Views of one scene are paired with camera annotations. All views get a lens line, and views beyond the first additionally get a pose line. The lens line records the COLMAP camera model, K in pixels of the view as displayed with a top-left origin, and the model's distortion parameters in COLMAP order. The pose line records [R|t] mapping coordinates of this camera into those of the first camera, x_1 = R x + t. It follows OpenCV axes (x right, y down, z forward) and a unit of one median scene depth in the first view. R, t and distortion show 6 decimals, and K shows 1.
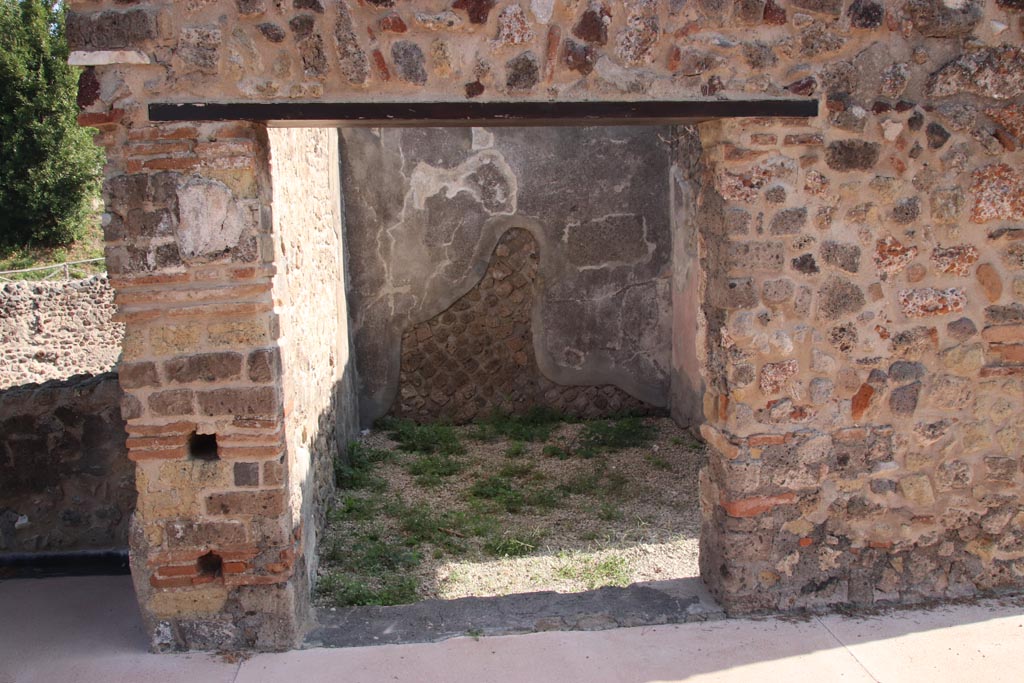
lens RADIAL K [[863.4, 0, 515.1], [0, 863.4, 338.4], [0, 0, 1]] dist [-0.149160, 0.168270]
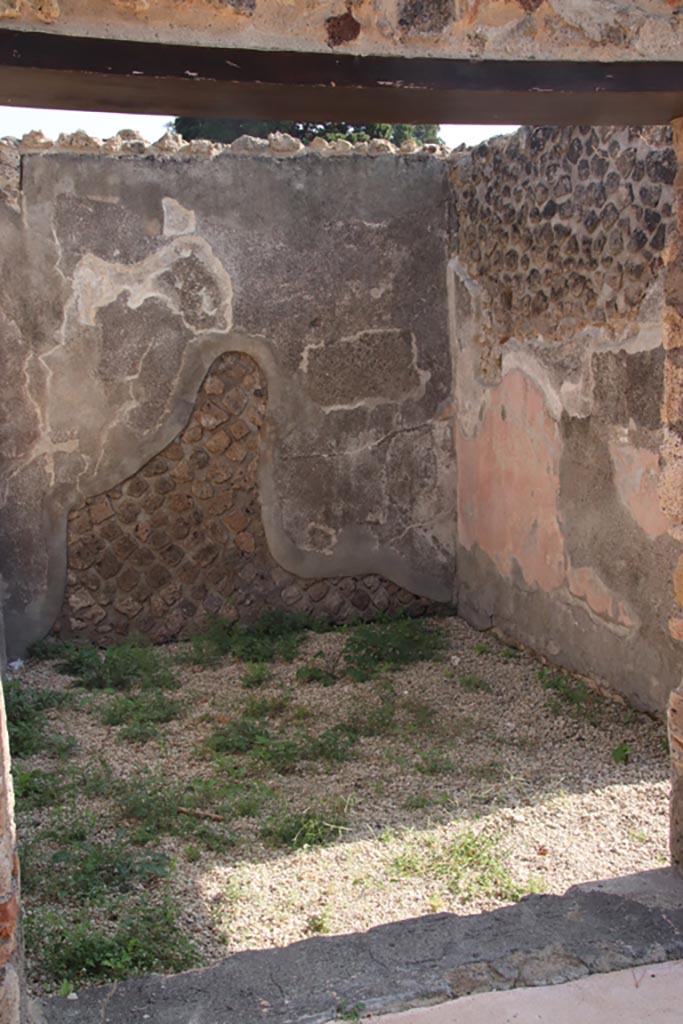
lens RADIAL K [[1111.3, 0, 342.5], [0, 1111.3, 515.9], [0, 0, 1]] dist [-0.025527, 0.324169]
pose [[0.983732, -0.040827, 0.174941, -0.072871], [0.042136, 0.999105, -0.003773, 0.009117], [-0.174630, 0.011083, 0.984572, 0.115614]]
